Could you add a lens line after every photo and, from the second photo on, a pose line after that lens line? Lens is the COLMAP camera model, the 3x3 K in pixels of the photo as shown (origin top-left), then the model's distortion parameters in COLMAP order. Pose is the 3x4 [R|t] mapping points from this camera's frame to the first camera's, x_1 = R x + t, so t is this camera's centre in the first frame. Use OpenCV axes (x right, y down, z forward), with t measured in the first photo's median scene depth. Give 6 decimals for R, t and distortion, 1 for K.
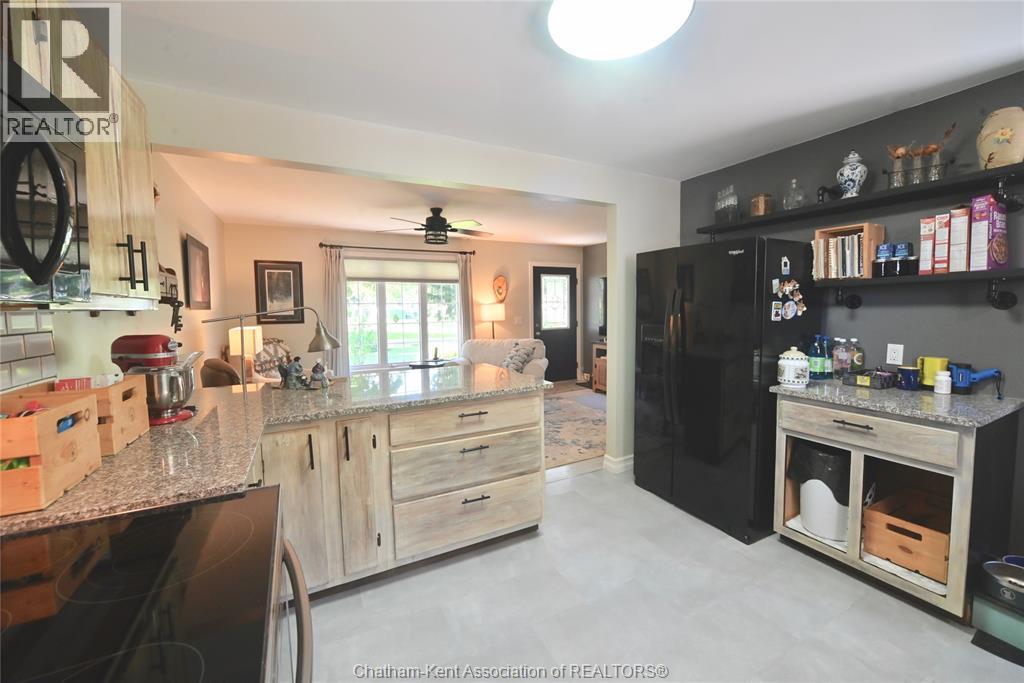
lens RADIAL K [[402.3, 0, 511.2], [0, 402.3, 332.0], [0, 0, 1]] dist [-0.018442, 0.000254]
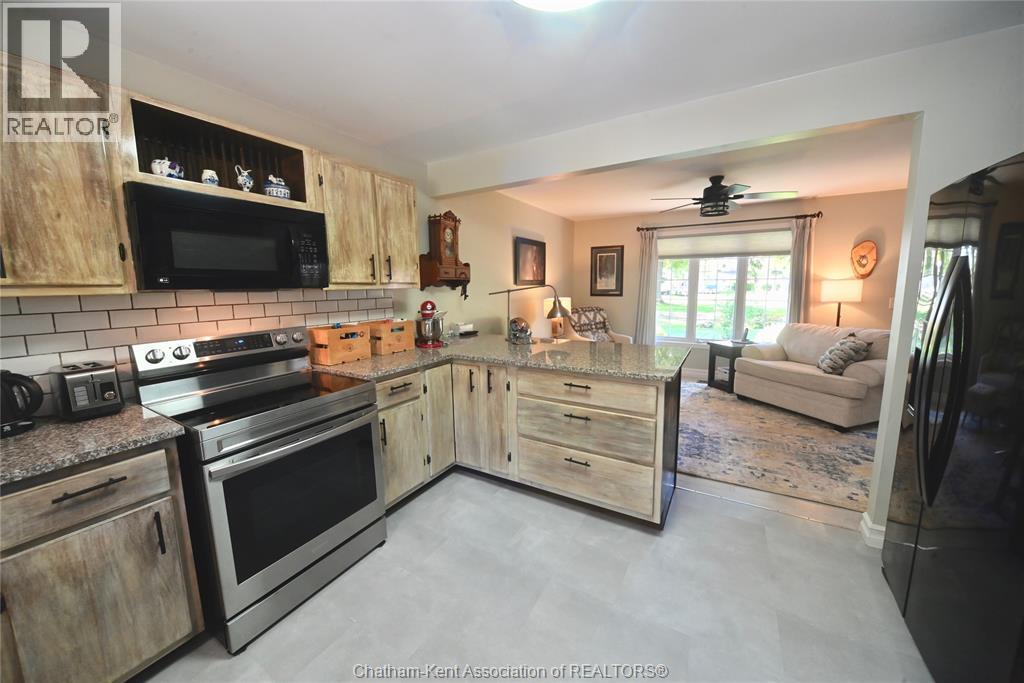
lens RADIAL K [[364.9, 0, 512.2], [0, 364.9, 333.3], [0, 0, 1]] dist [-0.018783, 0.002911]
pose [[0.529083, 0.118545, -0.840249, 0.304419], [-0.048915, 0.992808, 0.109268, -0.018625], [0.847159, -0.016711, 0.531076, 0.154985]]
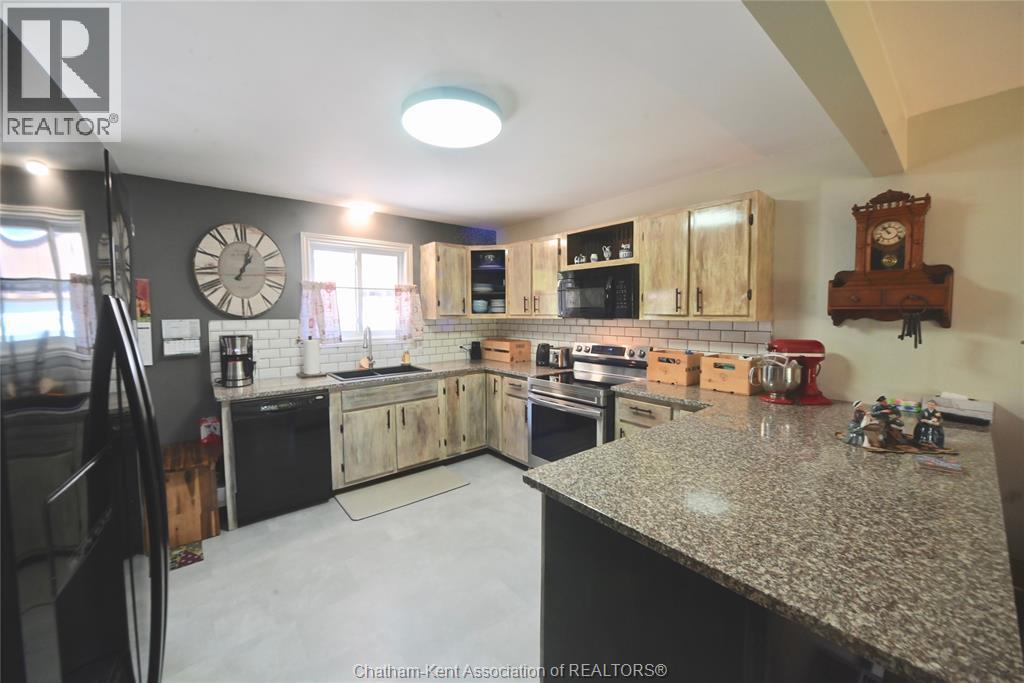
lens RADIAL K [[385.2, 0, 510.7], [0, 385.2, 332.6], [0, 0, 1]] dist [-0.019848, 0.002167]
pose [[-0.978088, 0.032263, -0.205675, 0.118427], [0.008191, 0.993118, 0.116833, -0.067755], [0.208028, 0.112588, -0.971621, 0.792827]]
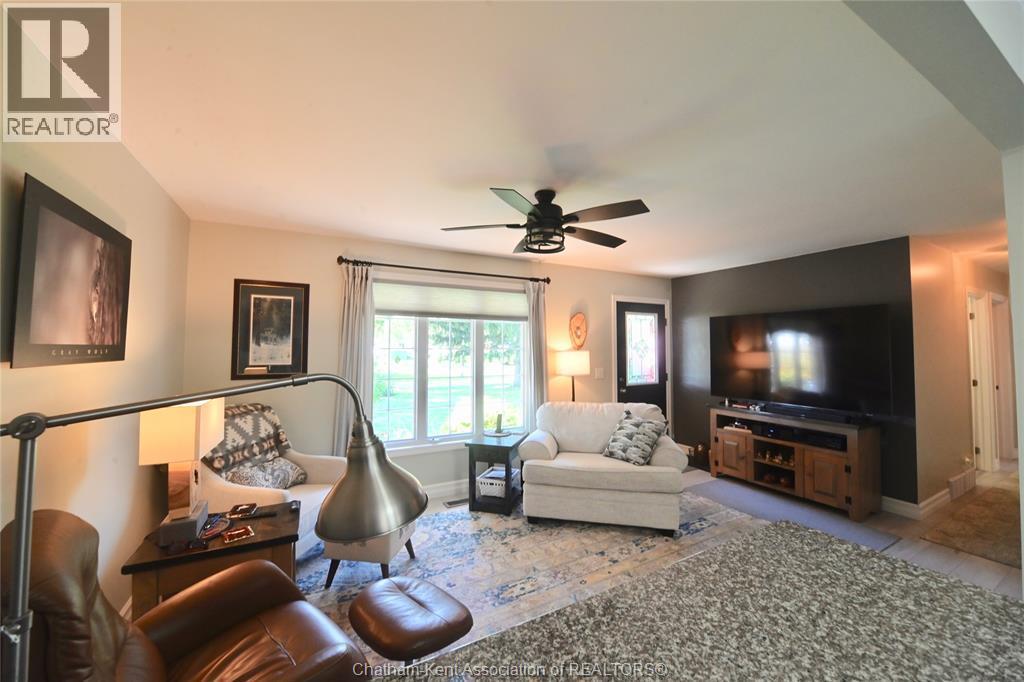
lens RADIAL K [[385.2, 0, 510.7], [0, 385.2, 332.1], [0, 0, 1]] dist [-0.019848, 0.002167]
pose [[0.999826, 0.013687, 0.012643, -0.241912], [-0.012273, 0.994310, -0.105814, -0.041909], [-0.014019, 0.105641, 0.994306, 0.458150]]
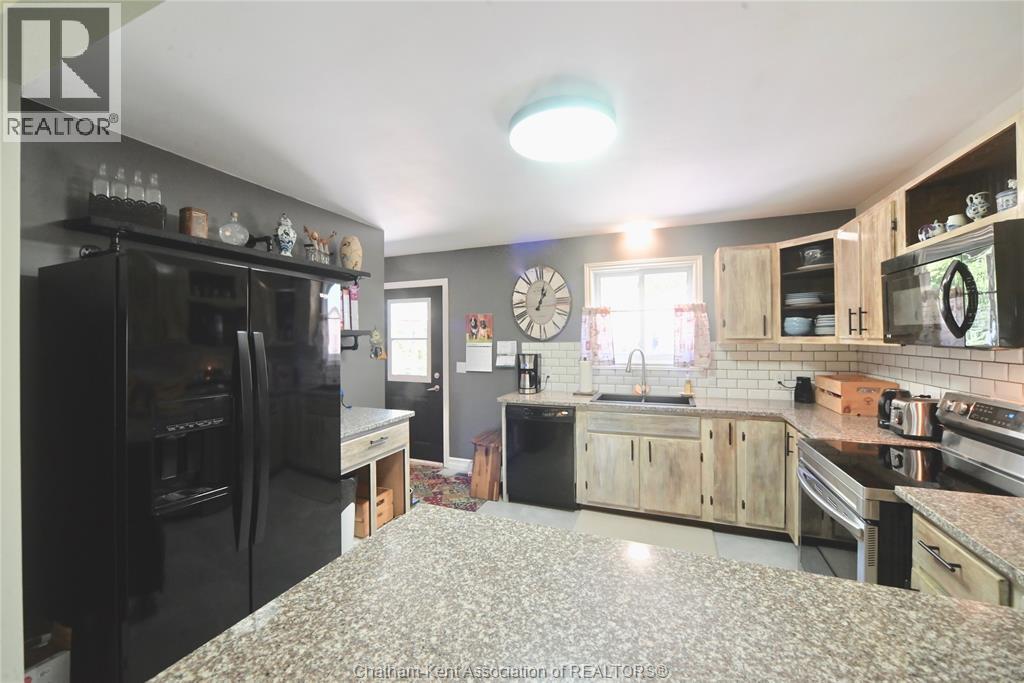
lens RADIAL K [[400.0, 0, 508.5], [0, 400.0, 336.1], [0, 0, 1]] dist [-0.018182, 0.000347]
pose [[-0.646537, 0.024469, 0.762490, -0.202337], [0.066362, 0.997501, 0.024259, -0.053521], [-0.759990, 0.066285, -0.646545, 0.660528]]
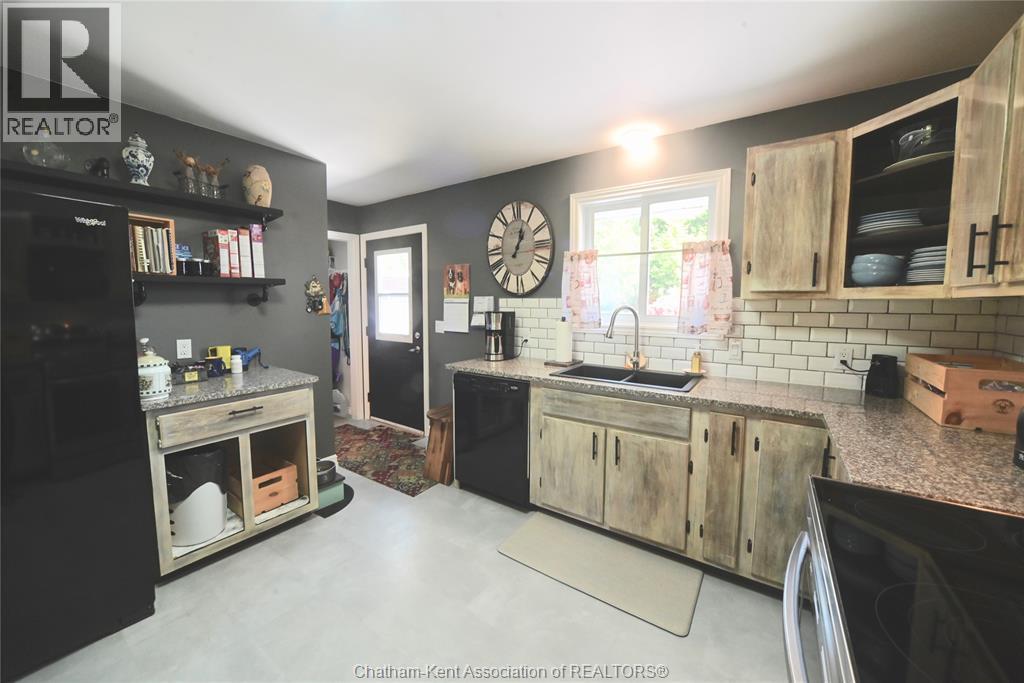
lens RADIAL K [[385.2, 0, 510.7], [0, 385.2, 332.6], [0, 0, 1]] dist [-0.019848, 0.002167]
pose [[-0.465552, -0.056383, 0.883223, -0.176142], [0.059461, 0.993721, 0.094779, -0.016446], [-0.883021, 0.096642, -0.459276, 0.354784]]
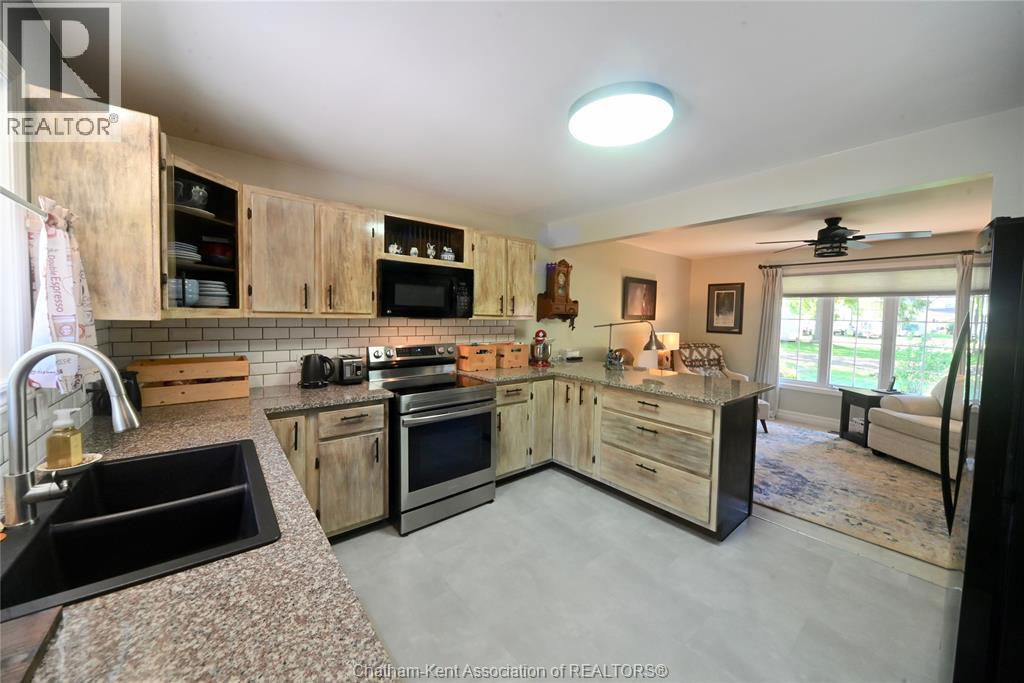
lens RADIAL K [[364.9, 0, 512.2], [0, 364.9, 333.3], [0, 0, 1]] dist [-0.018783, 0.002911]
pose [[0.207366, 0.067095, -0.975960, 0.477487], [-0.084373, 0.995154, 0.050487, -0.026875], [0.974618, 0.071876, 0.212023, 0.132869]]
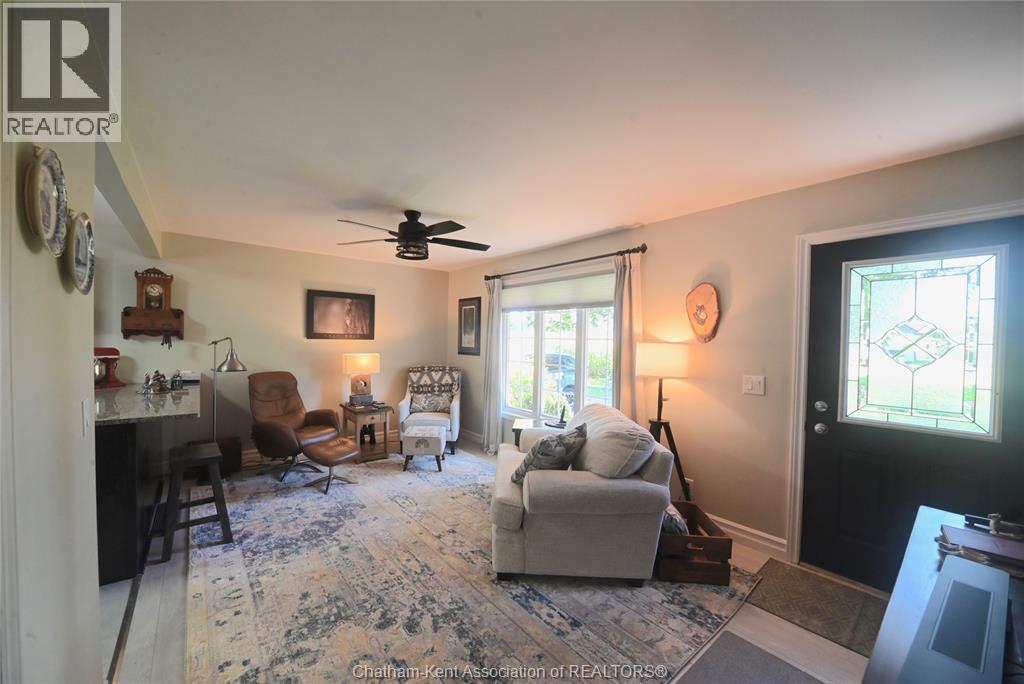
lens RADIAL K [[378.1, 0, 487.5], [0, 378.1, 347.3], [0, 0, 1]] dist [-0.016391, 0.000112]
pose [[0.177615, 0.035936, -0.983444, 0.545222], [-0.084148, 0.996228, 0.021206, -0.081247], [0.980496, 0.078989, 0.179969, 1.030719]]
